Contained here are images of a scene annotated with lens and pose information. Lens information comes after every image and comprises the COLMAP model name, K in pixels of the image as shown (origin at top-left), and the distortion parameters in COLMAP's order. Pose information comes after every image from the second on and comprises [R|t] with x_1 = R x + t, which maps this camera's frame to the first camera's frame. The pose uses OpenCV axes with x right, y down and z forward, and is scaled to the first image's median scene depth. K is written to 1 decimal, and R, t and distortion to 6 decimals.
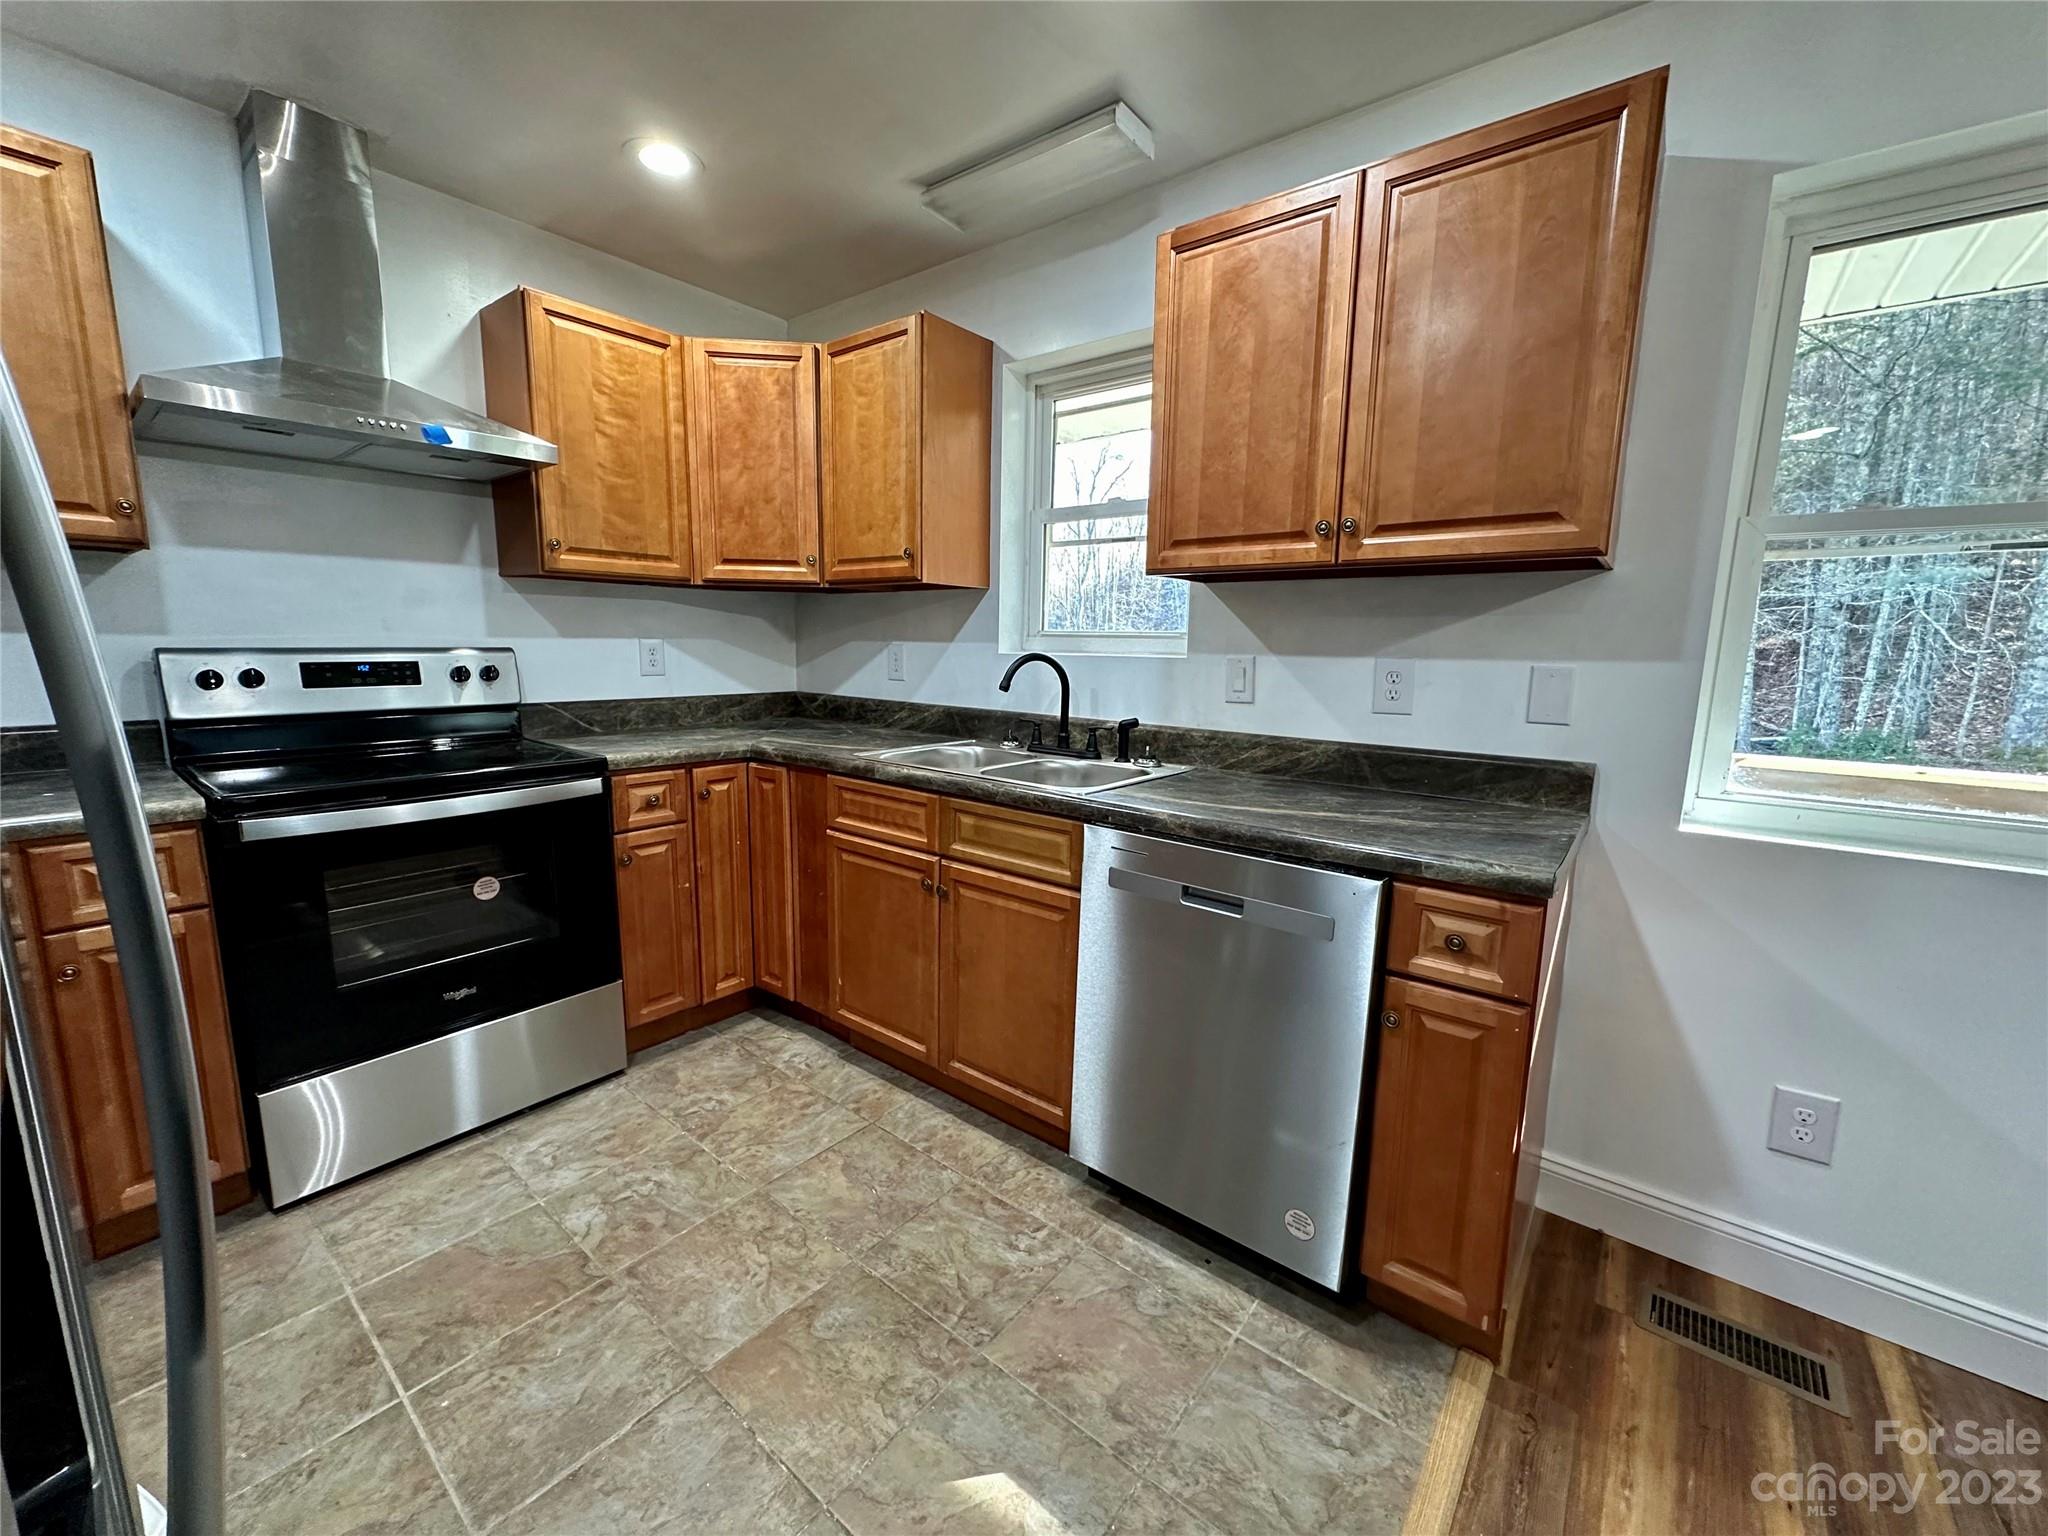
lens RADIAL K [[813.1, 0, 1030.3], [0, 813.1, 769.3], [0, 0, 1]] dist [0.000024, 0.000528]
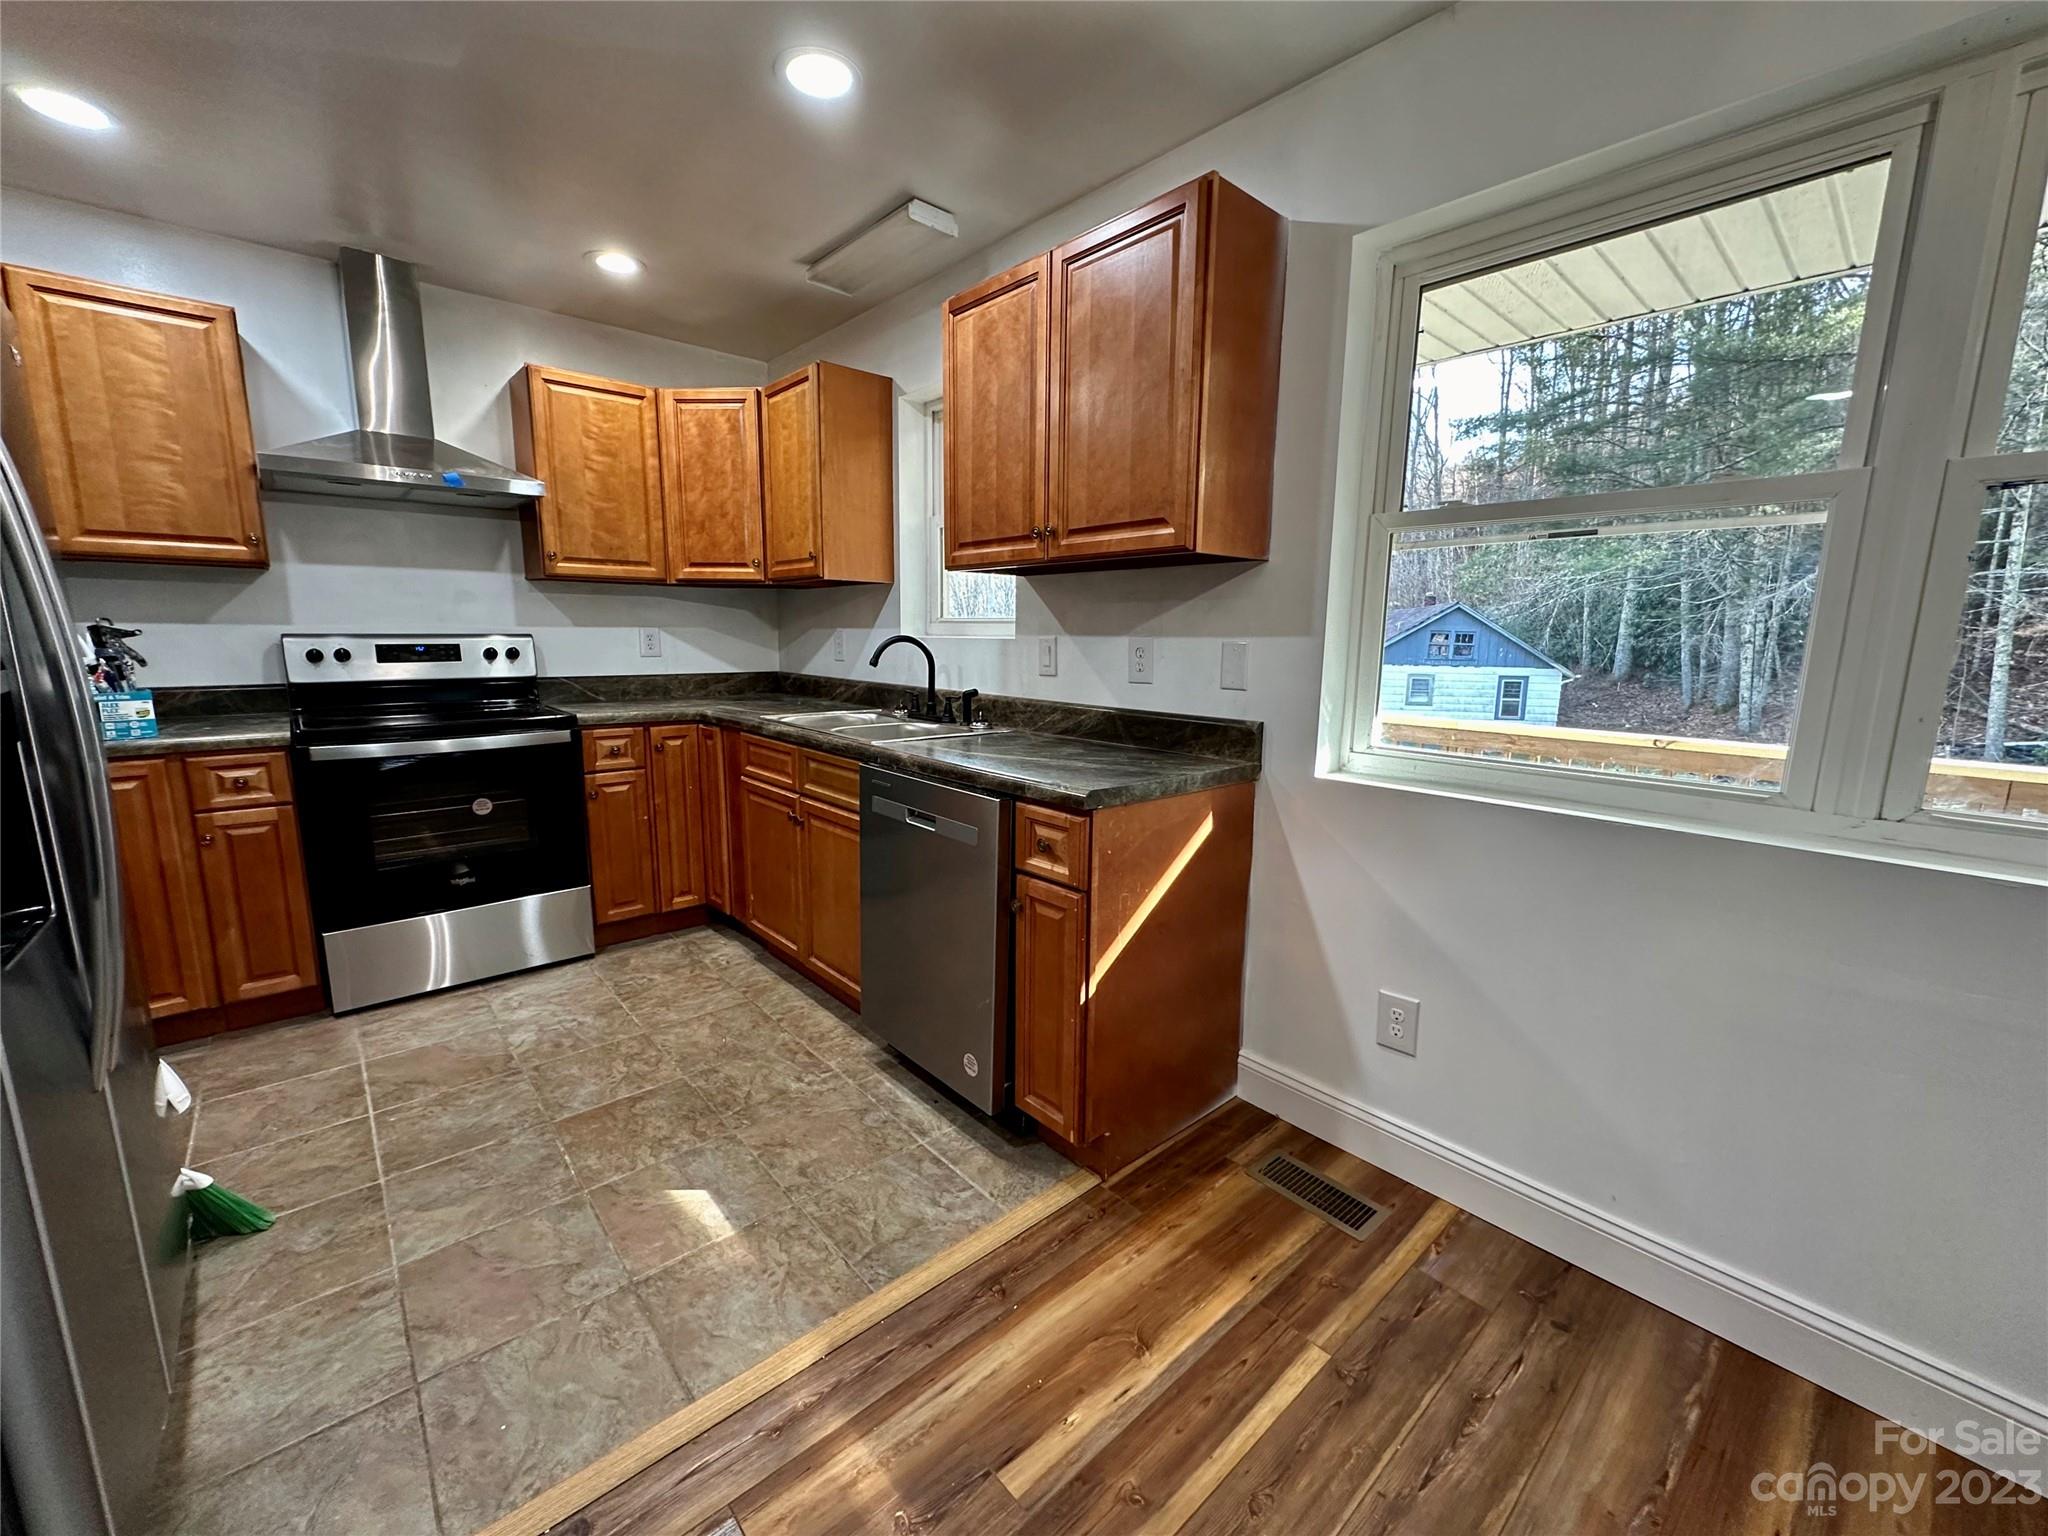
lens RADIAL K [[813.1, 0, 1014.6], [0, 813.1, 767.8], [0, 0, 1]] dist [0.000024, 0.000528]
pose [[0.985415, 0.022110, -0.168725, 0.506254], [-0.020890, 0.999741, 0.009004, 0.054304], [0.168880, -0.005348, 0.985622, -0.234196]]
